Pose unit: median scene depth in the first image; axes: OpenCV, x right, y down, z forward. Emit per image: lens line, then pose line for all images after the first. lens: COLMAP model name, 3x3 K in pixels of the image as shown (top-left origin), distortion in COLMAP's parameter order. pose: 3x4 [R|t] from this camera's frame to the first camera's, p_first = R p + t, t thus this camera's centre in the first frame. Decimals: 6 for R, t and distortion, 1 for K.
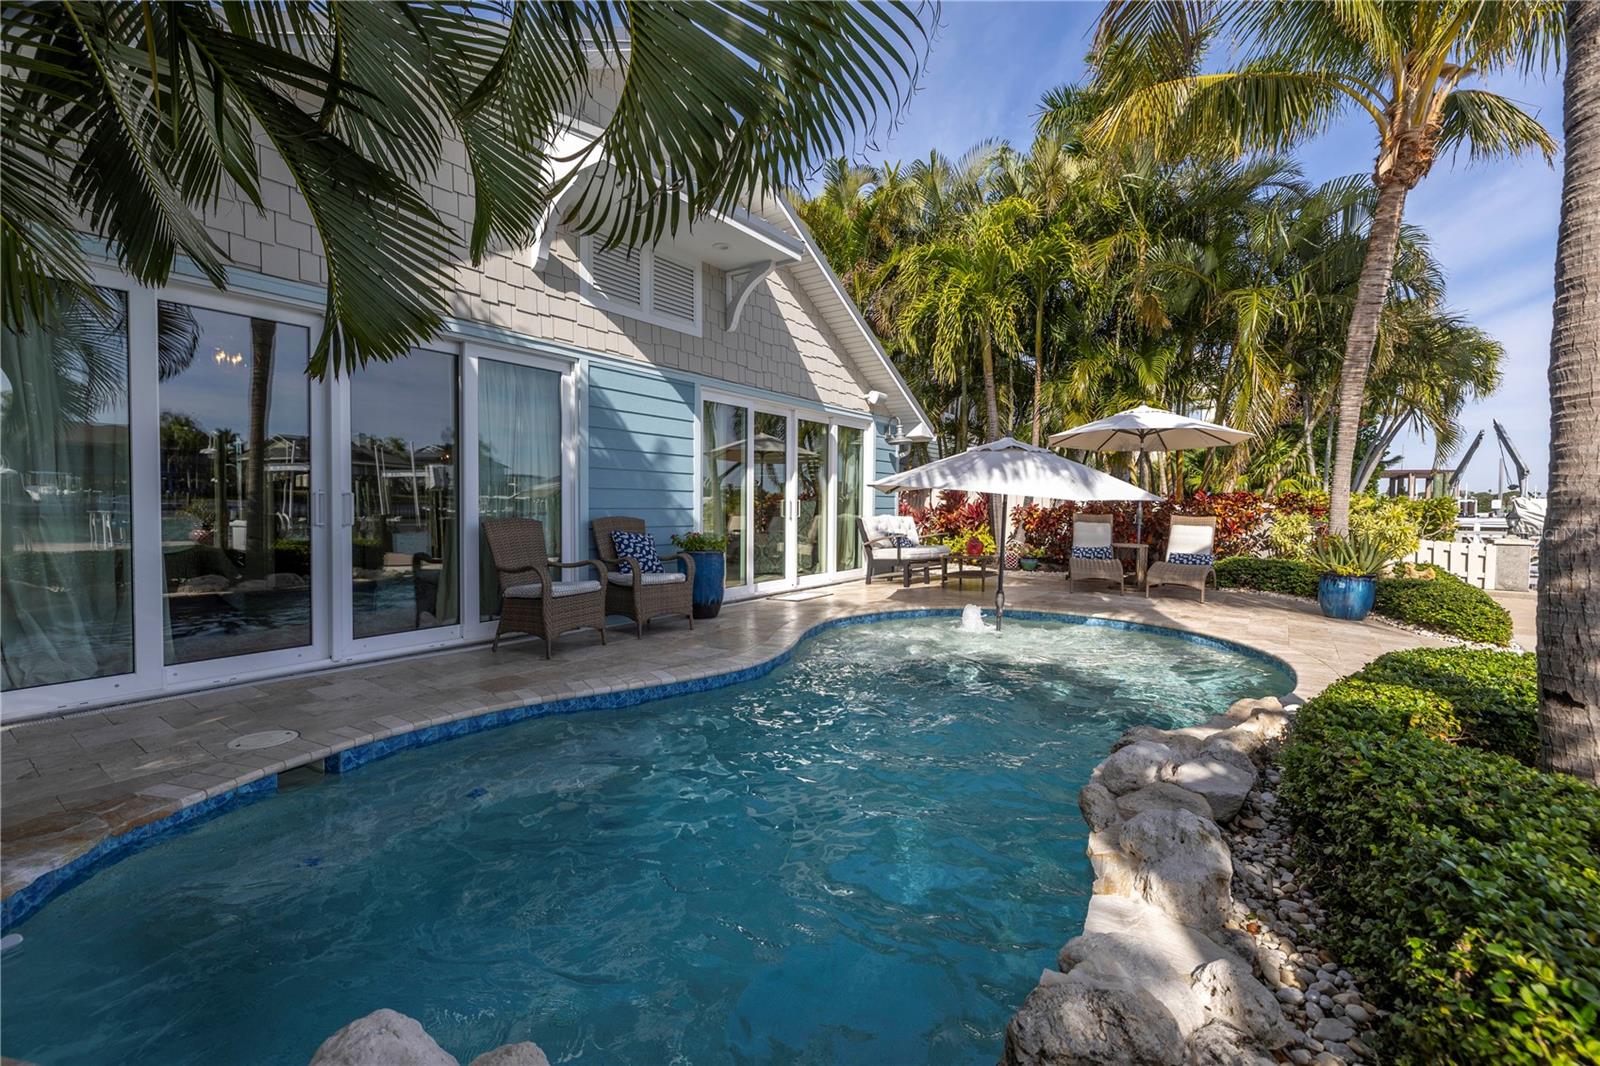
lens RADIAL K [[669.2, 0, 788.8], [0, 669.2, 529.5], [0, 0, 1]] dist [-0.002084, 0.000211]
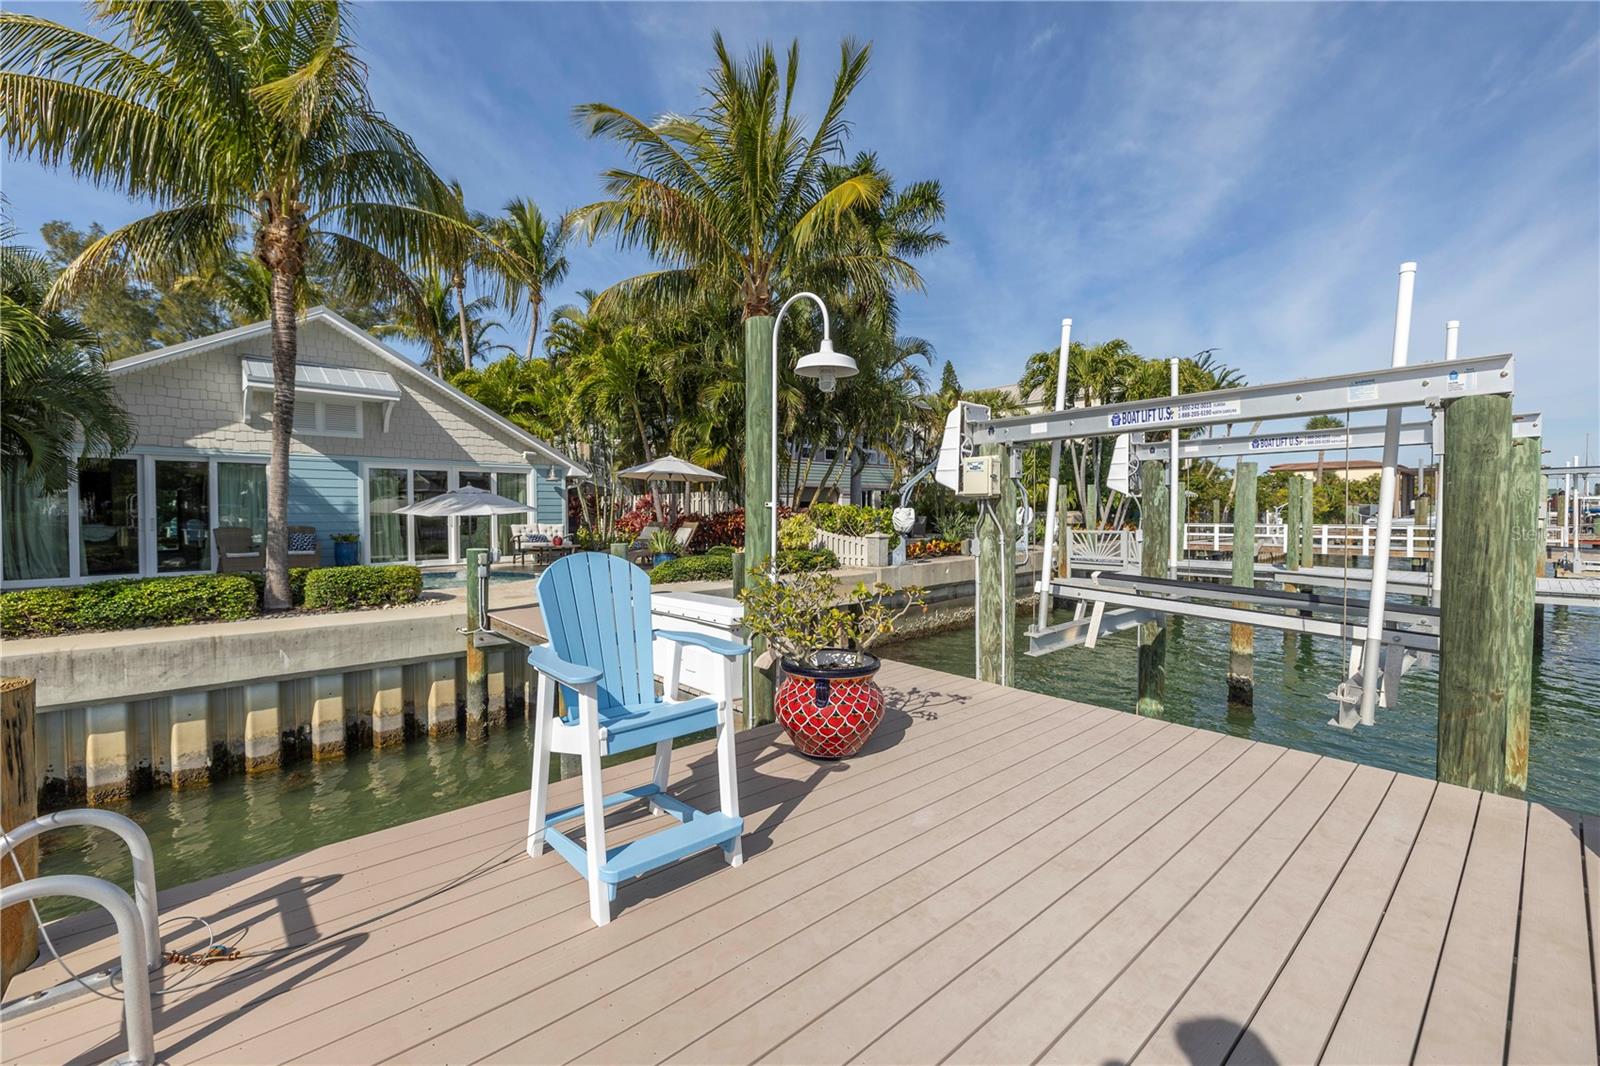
lens RADIAL K [[669.2, 0, 795.4], [0, 669.2, 519.6], [0, 0, 1]] dist [-0.002084, 0.000211]
pose [[0.985105, -0.014399, -0.171351, 1.098814], [0.009341, 0.999497, -0.030292, 0.025250], [0.171701, 0.028240, 0.984744, -0.561263]]
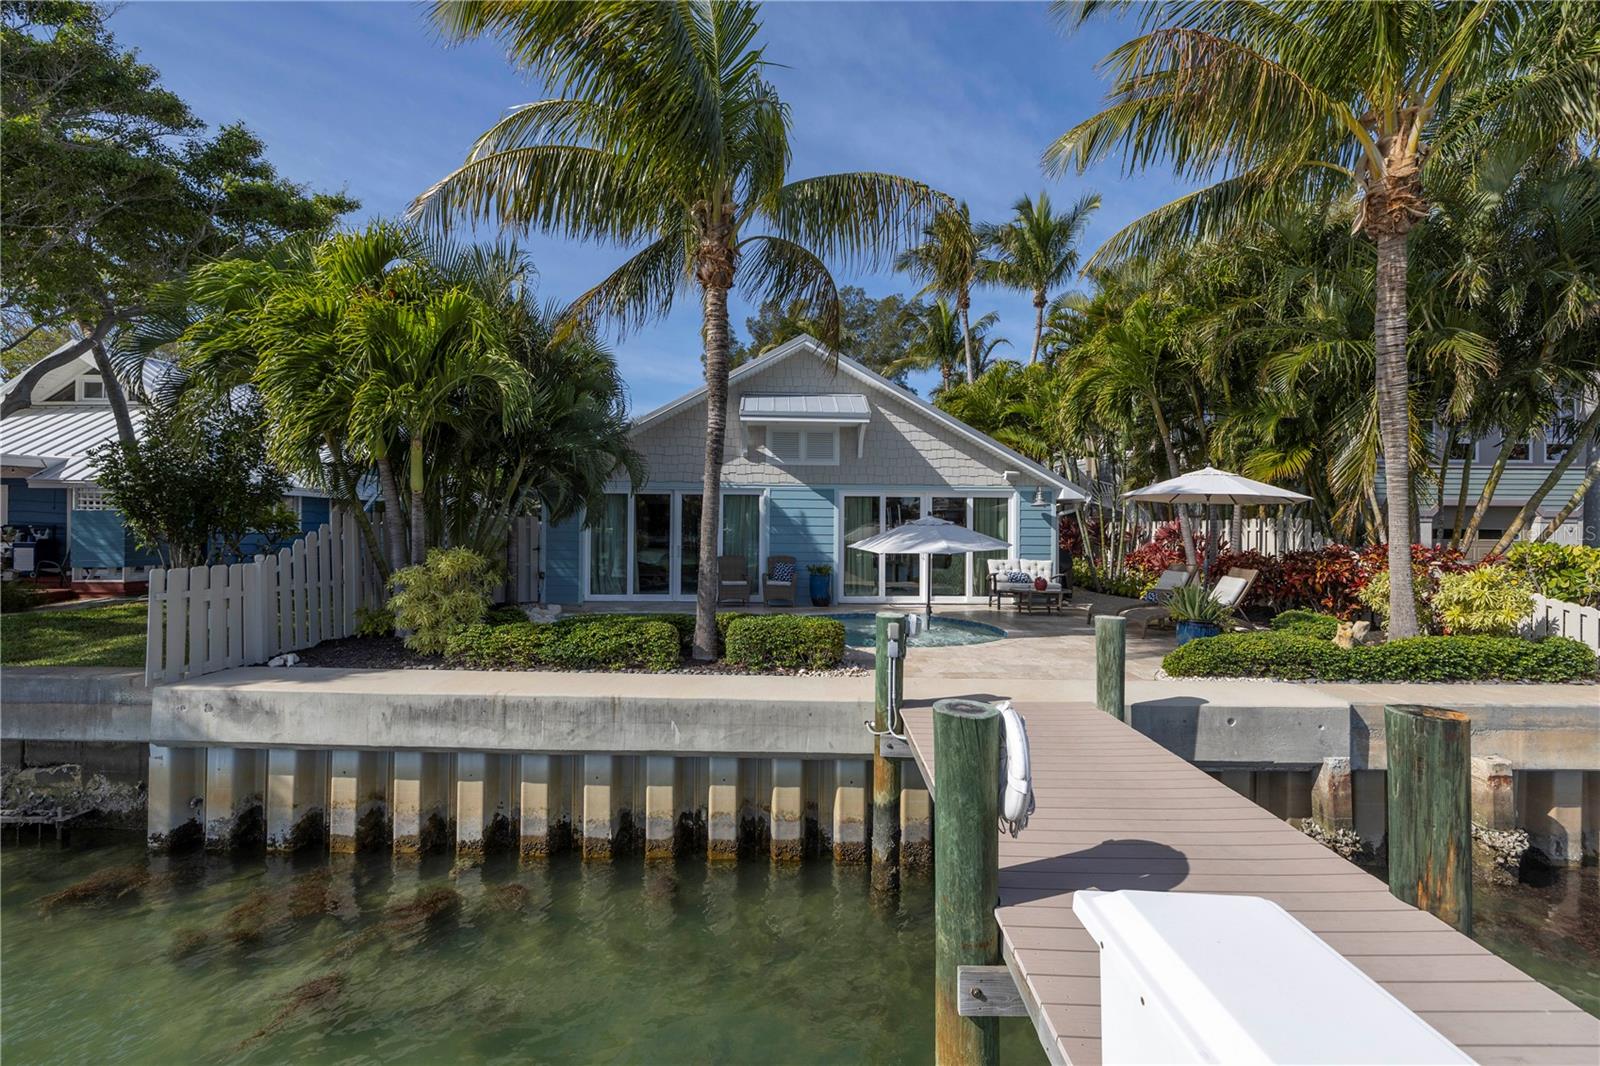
lens RADIAL K [[669.2, 0, 798.5], [0, 669.2, 527.0], [0, 0, 1]] dist [-0.002084, 0.000211]
pose [[0.617131, -0.009383, -0.786804, 0.967513], [-0.032709, 0.998759, -0.037567, -0.021900], [0.786180, 0.048919, 0.616058, -0.209853]]
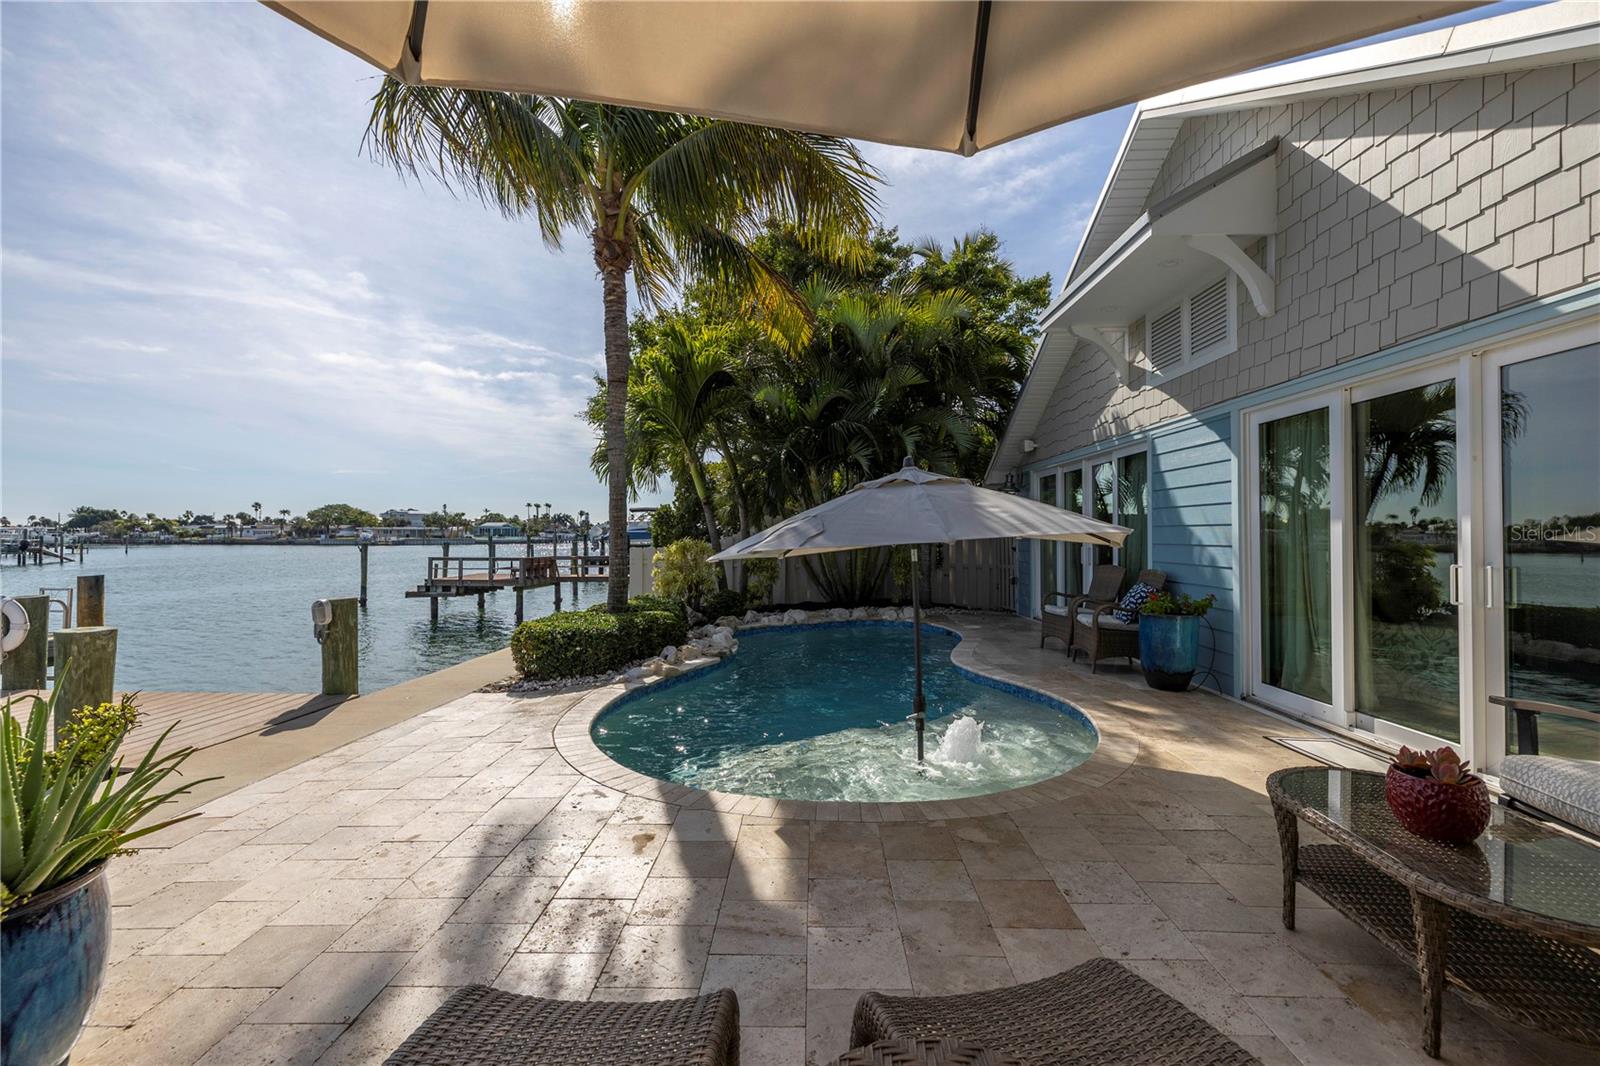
lens RADIAL K [[669.2, 0, 789.4], [0, 669.2, 528.3], [0, 0, 1]] dist [-0.002084, 0.000211]
pose [[-0.828257, -0.028702, -0.559613, 0.530698], [-0.047297, 0.998704, 0.018779, -0.050568], [0.558349, 0.042022, -0.828541, 0.987670]]
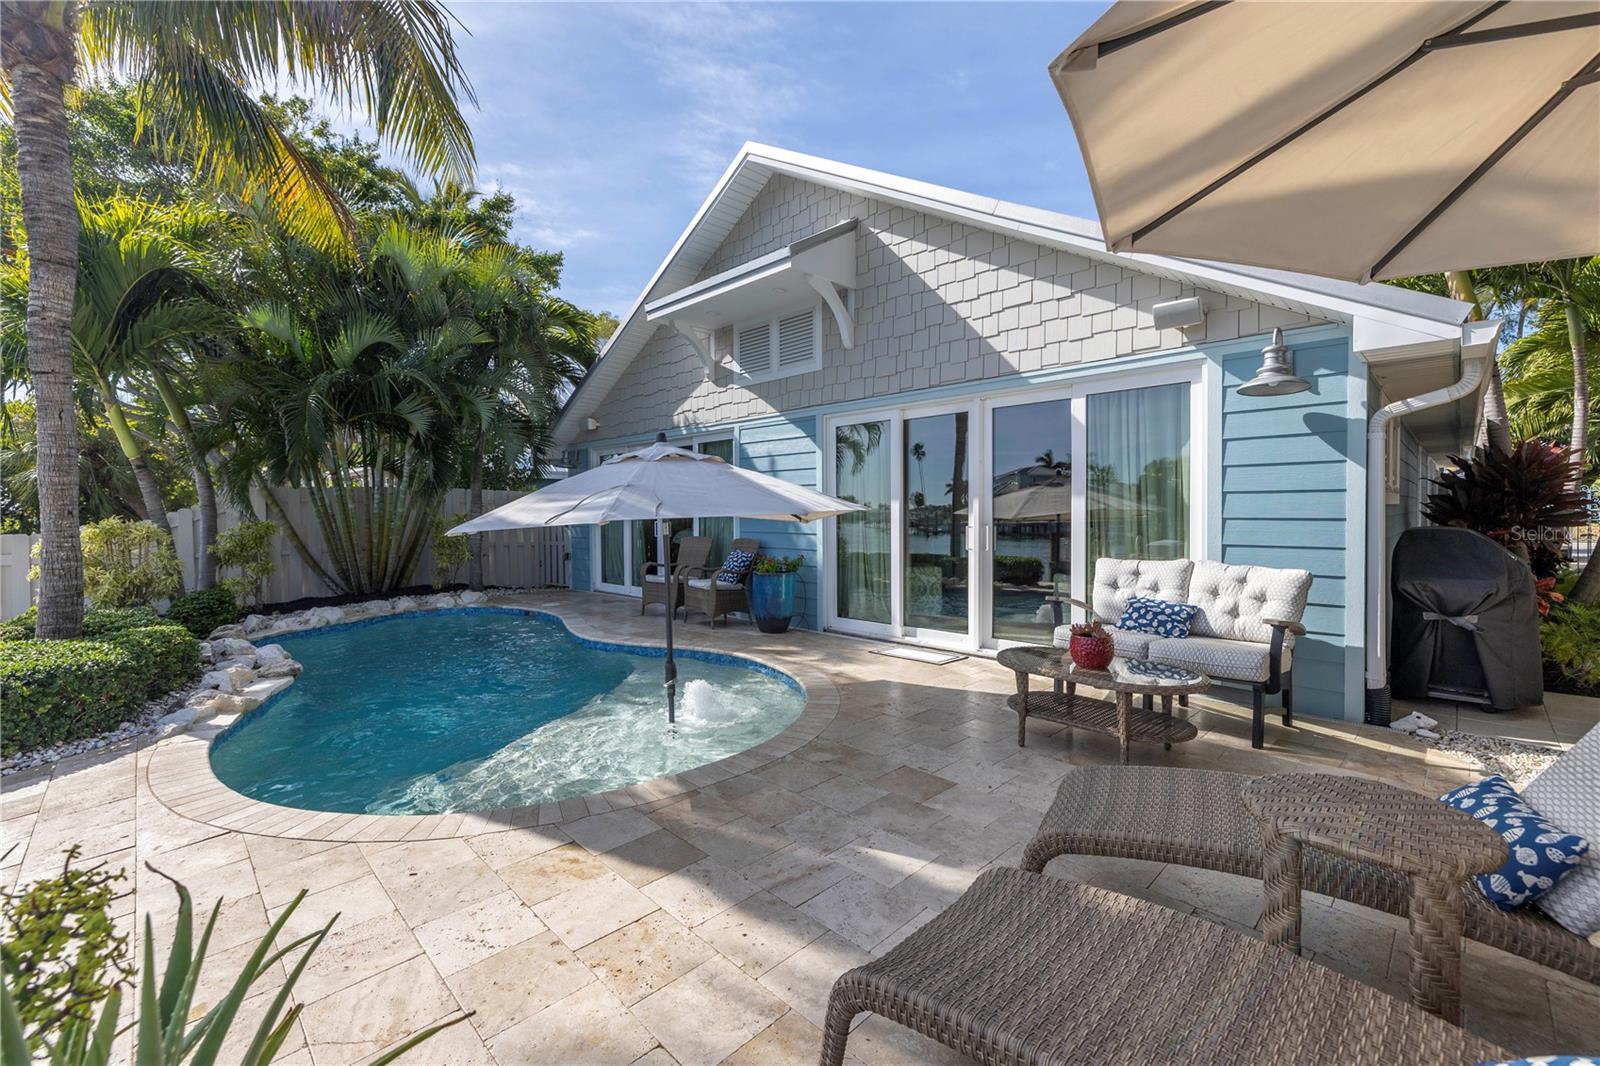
lens RADIAL K [[669.2, 0, 797.4], [0, 669.2, 527.6], [0, 0, 1]] dist [-0.002084, 0.000211]
pose [[-0.161420, -0.000688, -0.986886, 0.647430], [-0.049343, 0.998755, 0.007374, -0.035553], [0.985652, 0.049886, -0.161253, 0.827005]]
